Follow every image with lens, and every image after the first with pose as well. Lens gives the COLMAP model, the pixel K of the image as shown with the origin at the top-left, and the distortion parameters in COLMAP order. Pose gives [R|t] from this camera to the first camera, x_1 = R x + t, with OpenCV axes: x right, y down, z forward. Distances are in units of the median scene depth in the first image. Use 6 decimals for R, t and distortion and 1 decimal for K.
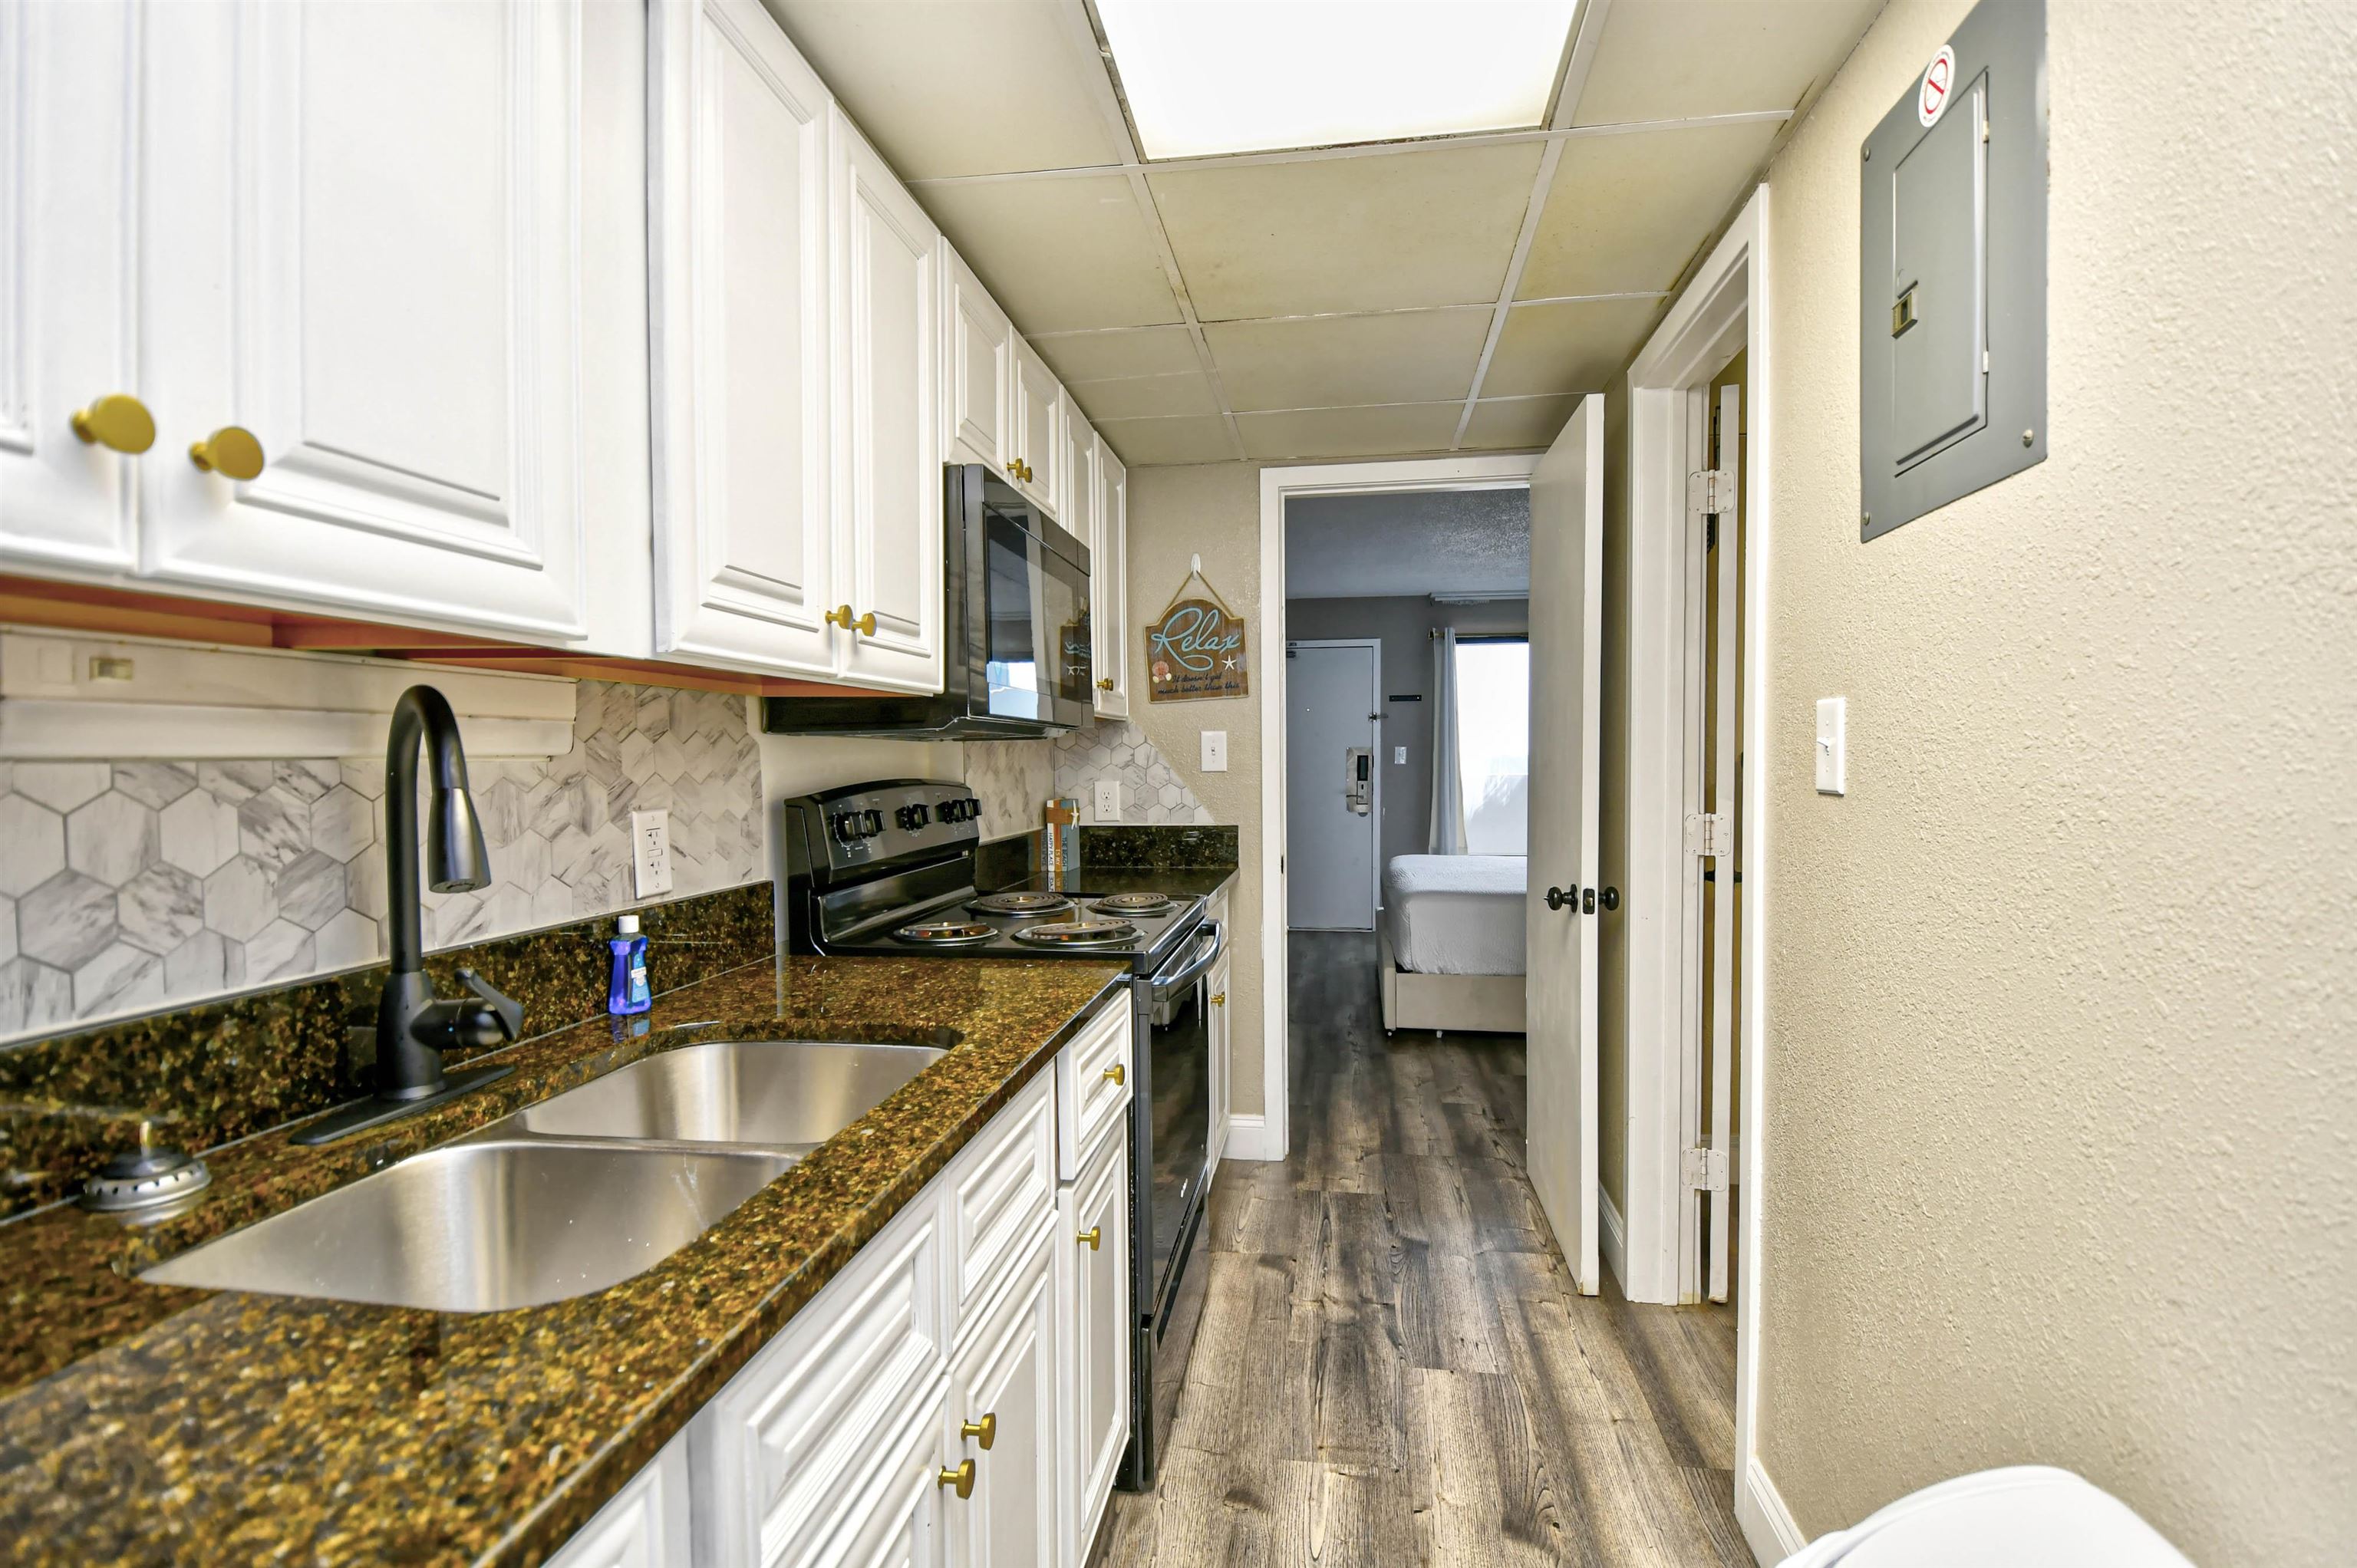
lens RADIAL K [[1123.7, 0, 1185.2], [0, 1123.7, 778.7], [0, 0, 1]] dist [0.012275, -0.015258]
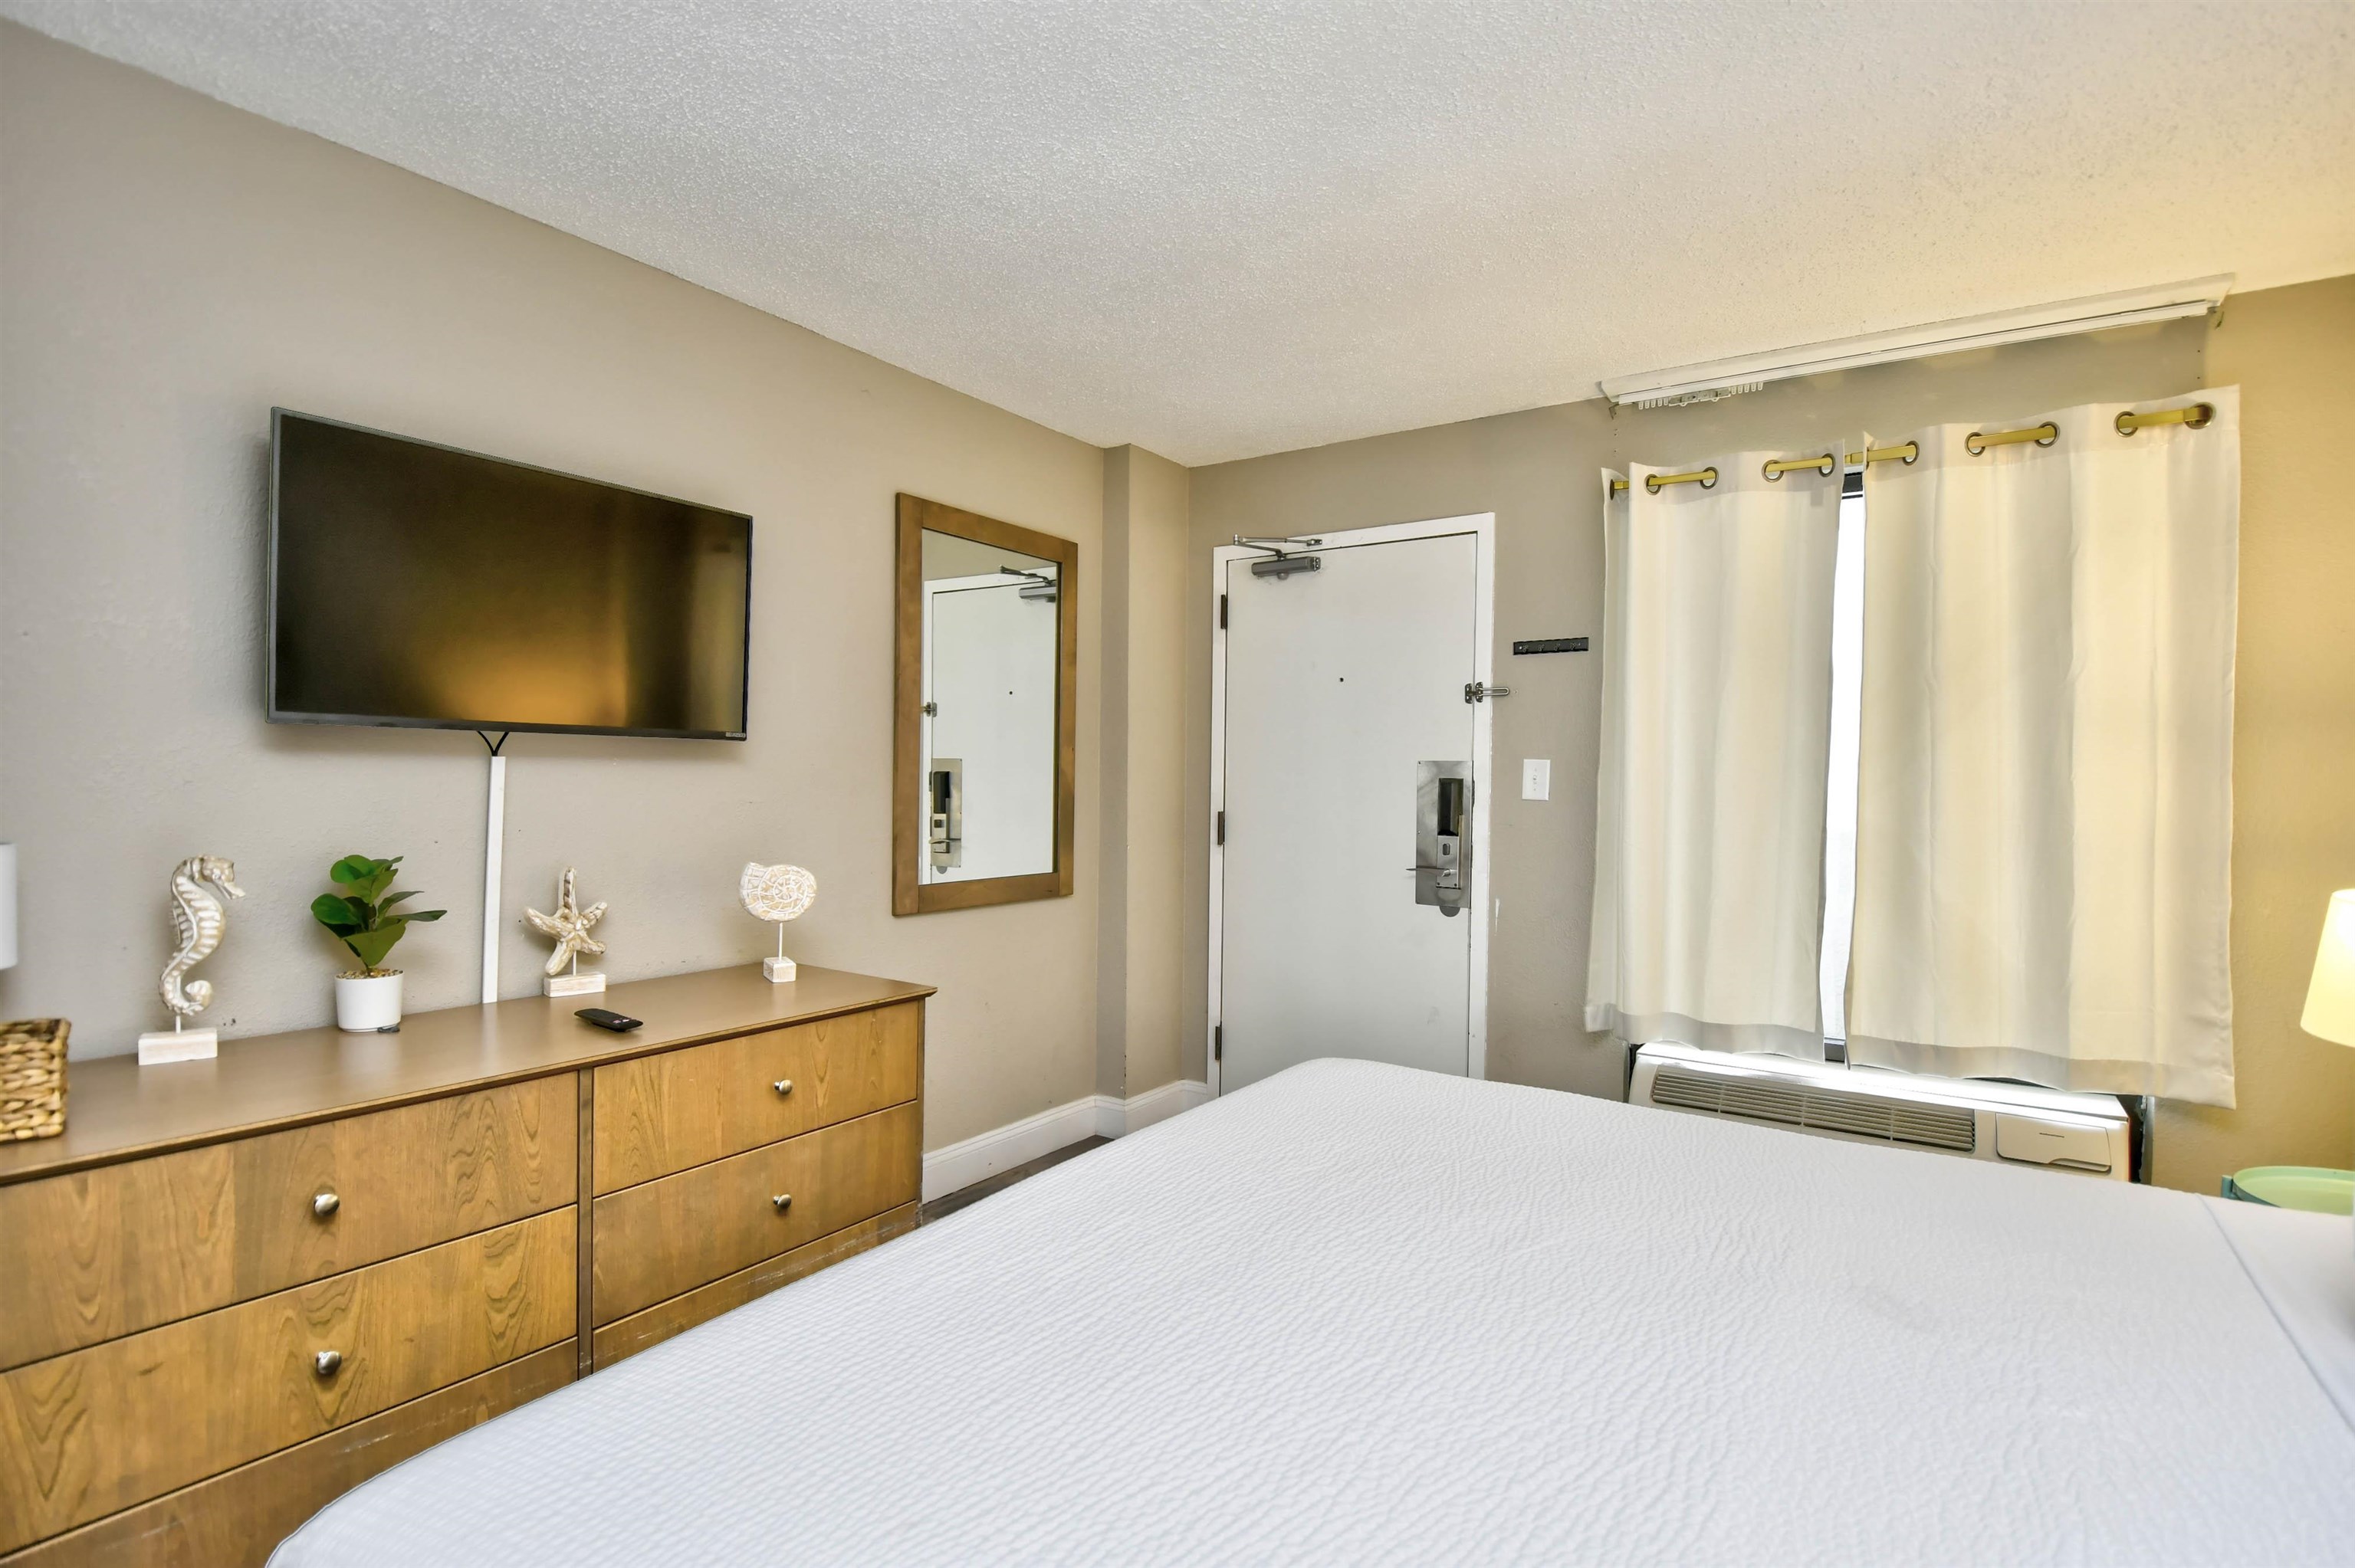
lens RADIAL K [[1122.7, 0, 1185.9], [0, 1122.7, 802.2], [0, 0, 1]] dist [0.012275, -0.015258]
pose [[0.906140, 0.023617, -0.422318, 0.532213], [-0.023942, 0.999703, 0.004536, -0.022835], [0.422300, 0.006001, 0.906436, 1.171617]]
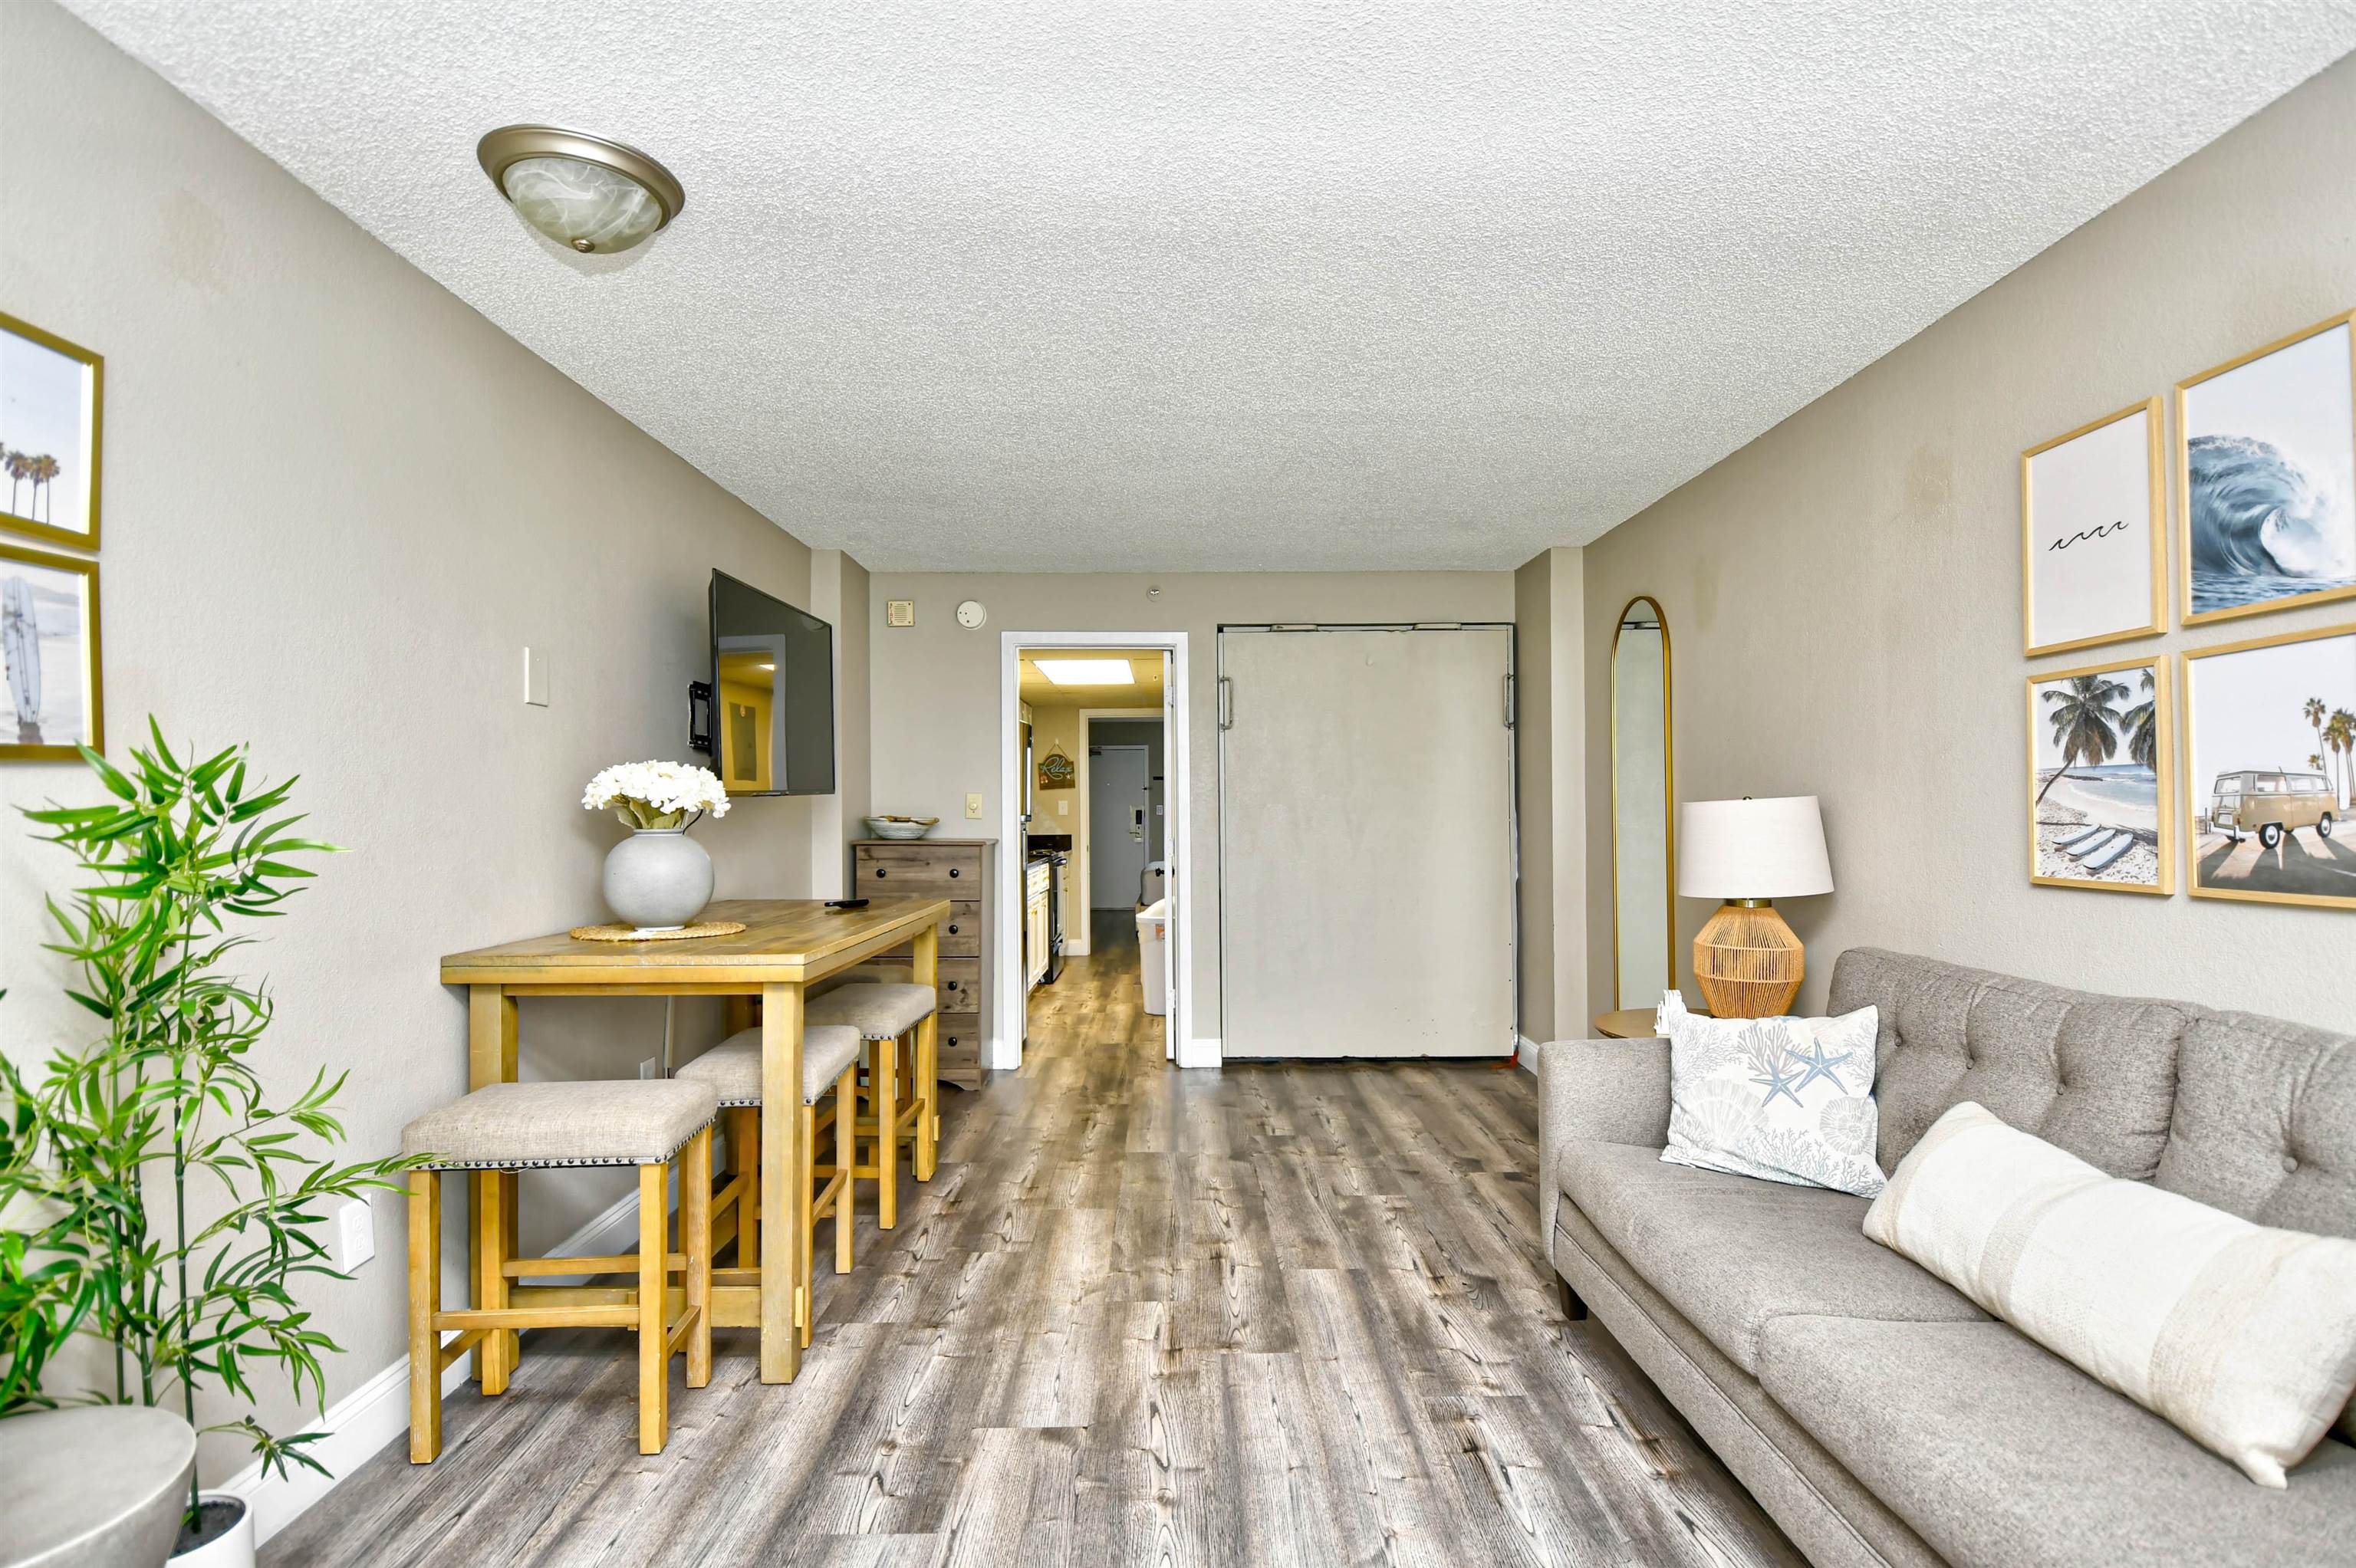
lens RADIAL K [[1123.2, 0, 1175.1], [0, 1123.2, 795.7], [0, 0, 1]] dist [0.012275, -0.015258]
pose [[0.988927, 0.000454, 0.148401, -0.112528], [0.004549, 0.999433, -0.033371, 0.038546], [-0.148332, 0.033677, 0.988364, -1.787769]]
